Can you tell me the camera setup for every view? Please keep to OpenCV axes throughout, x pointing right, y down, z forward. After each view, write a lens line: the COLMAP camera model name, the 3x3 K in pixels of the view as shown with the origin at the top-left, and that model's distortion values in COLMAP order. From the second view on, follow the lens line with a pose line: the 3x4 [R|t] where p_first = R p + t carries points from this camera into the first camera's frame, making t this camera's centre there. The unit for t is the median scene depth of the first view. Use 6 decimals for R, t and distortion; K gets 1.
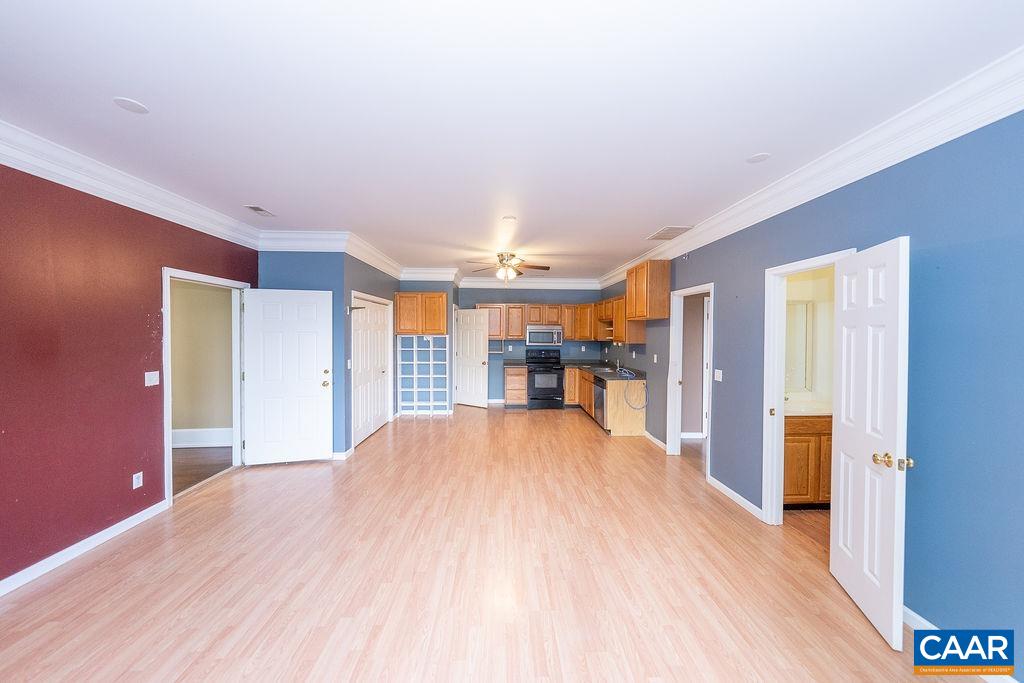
lens RADIAL K [[349.3, 0, 513.2], [0, 349.3, 337.0], [0, 0, 1]] dist [-0.000506, -0.000121]
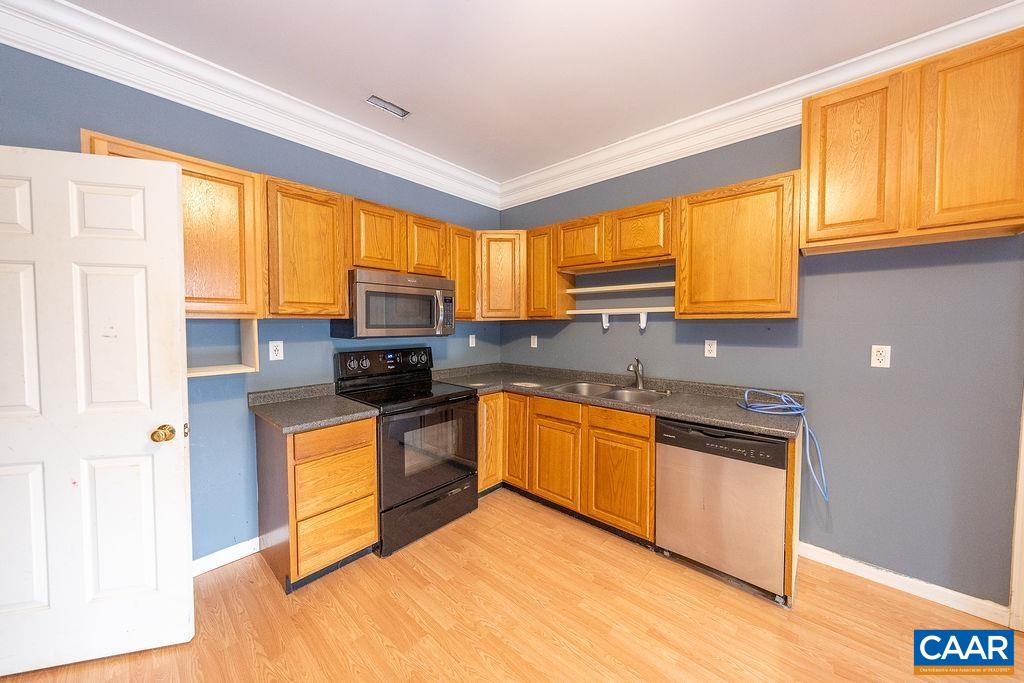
lens RADIAL K [[349.3, 0, 513.2], [0, 349.3, 337.0], [0, 0, 1]] dist [-0.000506, -0.000121]
pose [[0.695007, -0.033147, 0.718239, -0.084447], [0.014457, 0.999379, 0.032132, 0.016302], [-0.718858, -0.011948, 0.695054, 0.713240]]
